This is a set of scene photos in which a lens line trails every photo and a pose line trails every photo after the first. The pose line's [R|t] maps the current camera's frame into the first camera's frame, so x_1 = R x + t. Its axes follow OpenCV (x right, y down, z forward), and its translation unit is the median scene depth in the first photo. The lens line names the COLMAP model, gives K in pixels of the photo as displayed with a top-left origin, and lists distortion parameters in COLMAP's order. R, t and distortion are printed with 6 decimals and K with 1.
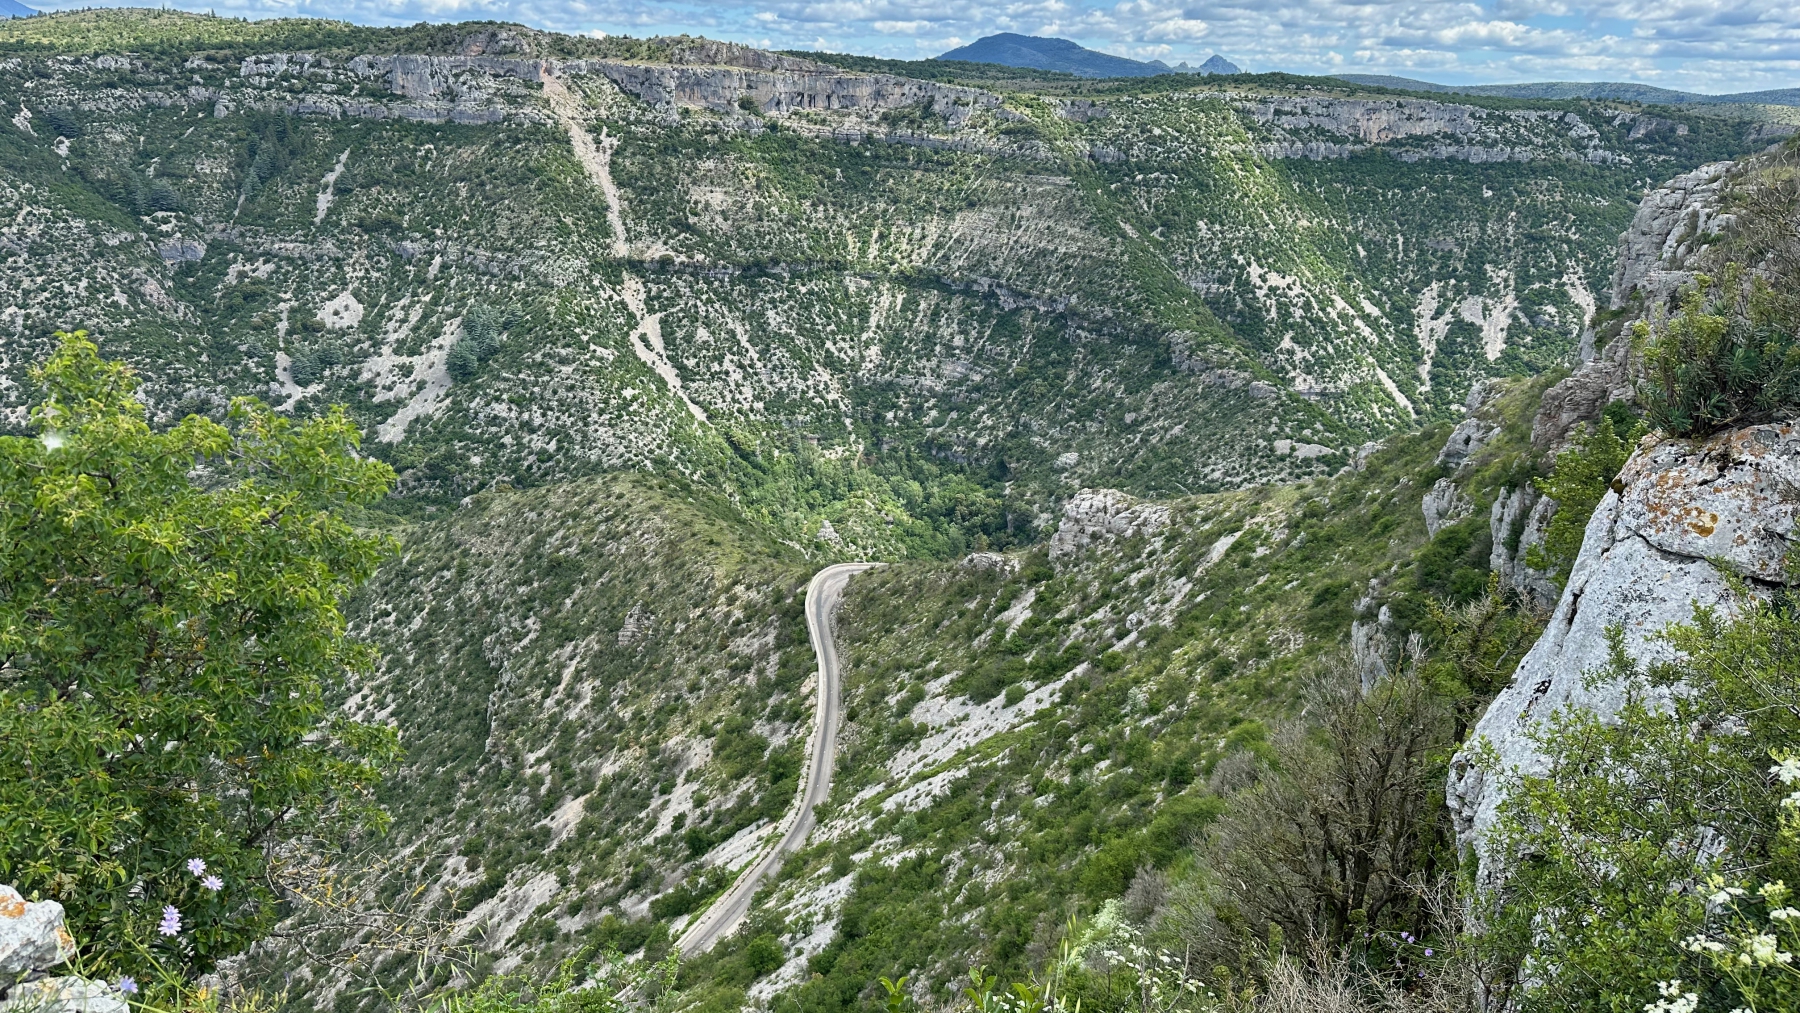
lens RADIAL K [[1250.3, 0, 898.9], [0, 1250.3, 500.7], [0, 0, 1]] dist [0.098981, -0.134320]
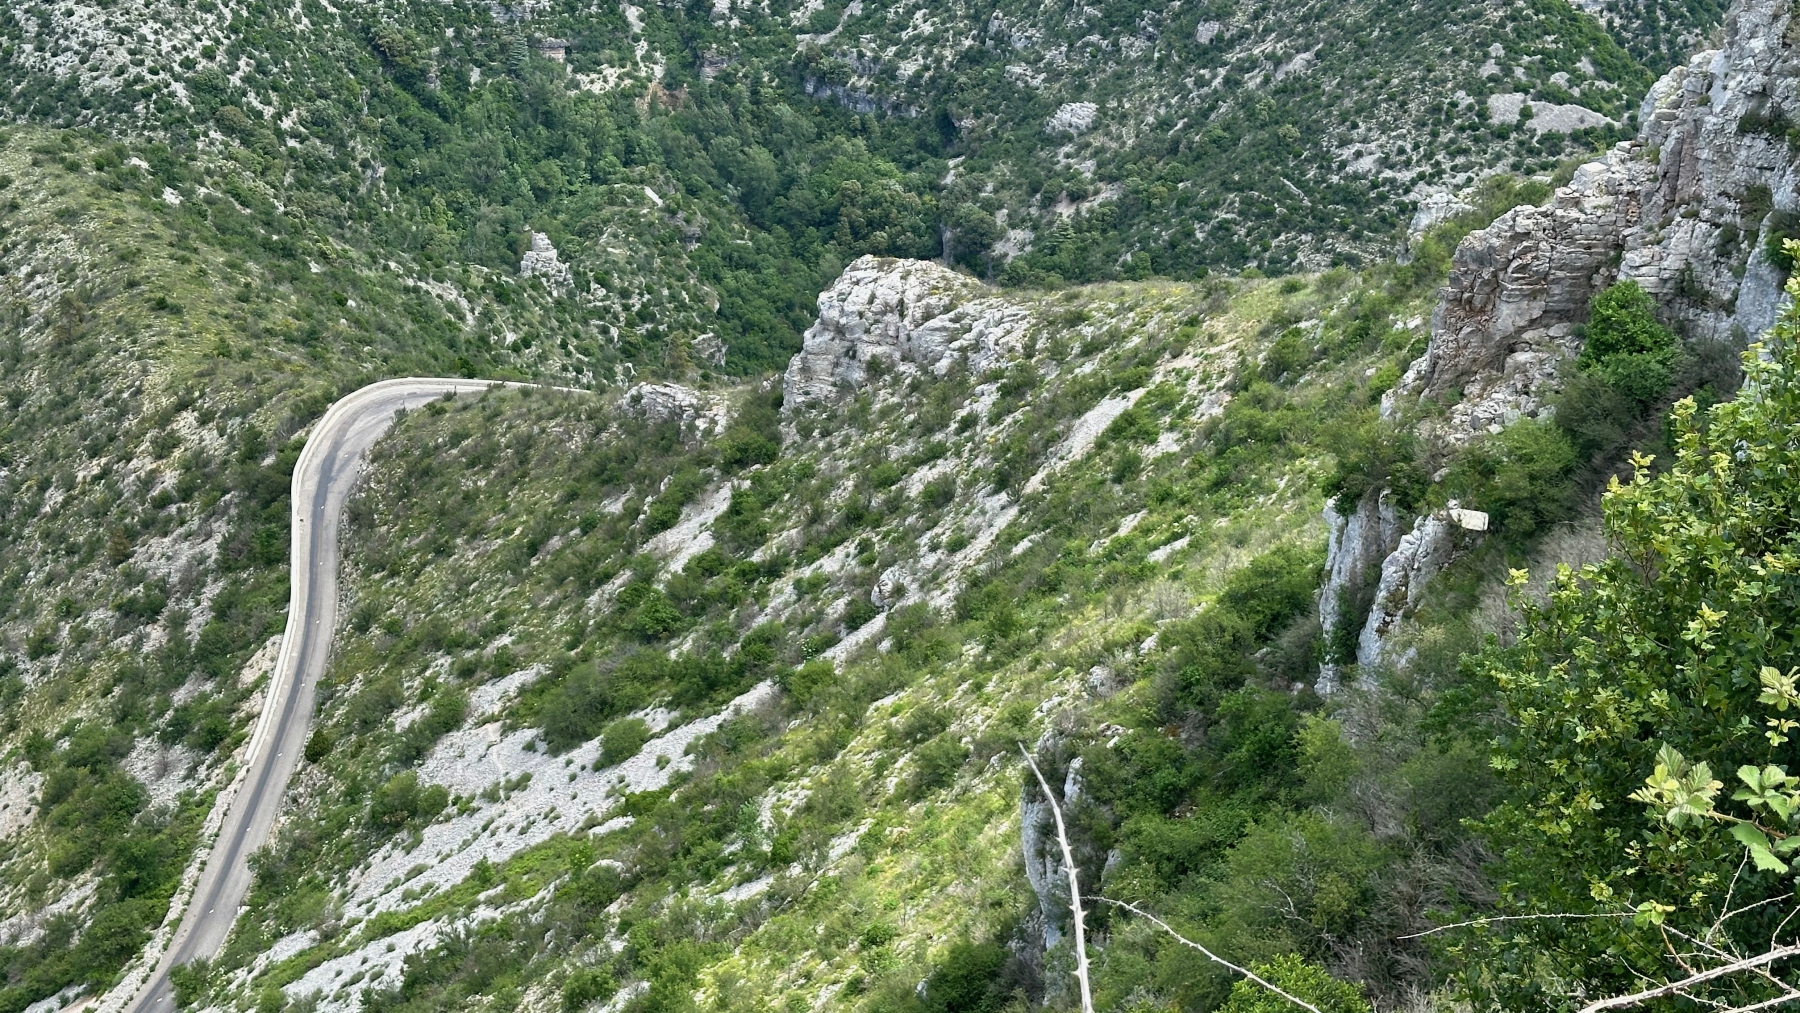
lens RADIAL K [[2483.4, 0, 906.6], [0, 2483.4, 498.2], [0, 0, 1]] dist [0.142002, 0.000000]
pose [[0.998942, 0.030302, 0.034596, 0.122386], [-0.034661, 0.990472, 0.133281, -0.038336], [-0.030228, -0.134339, 0.990474, 0.107446]]
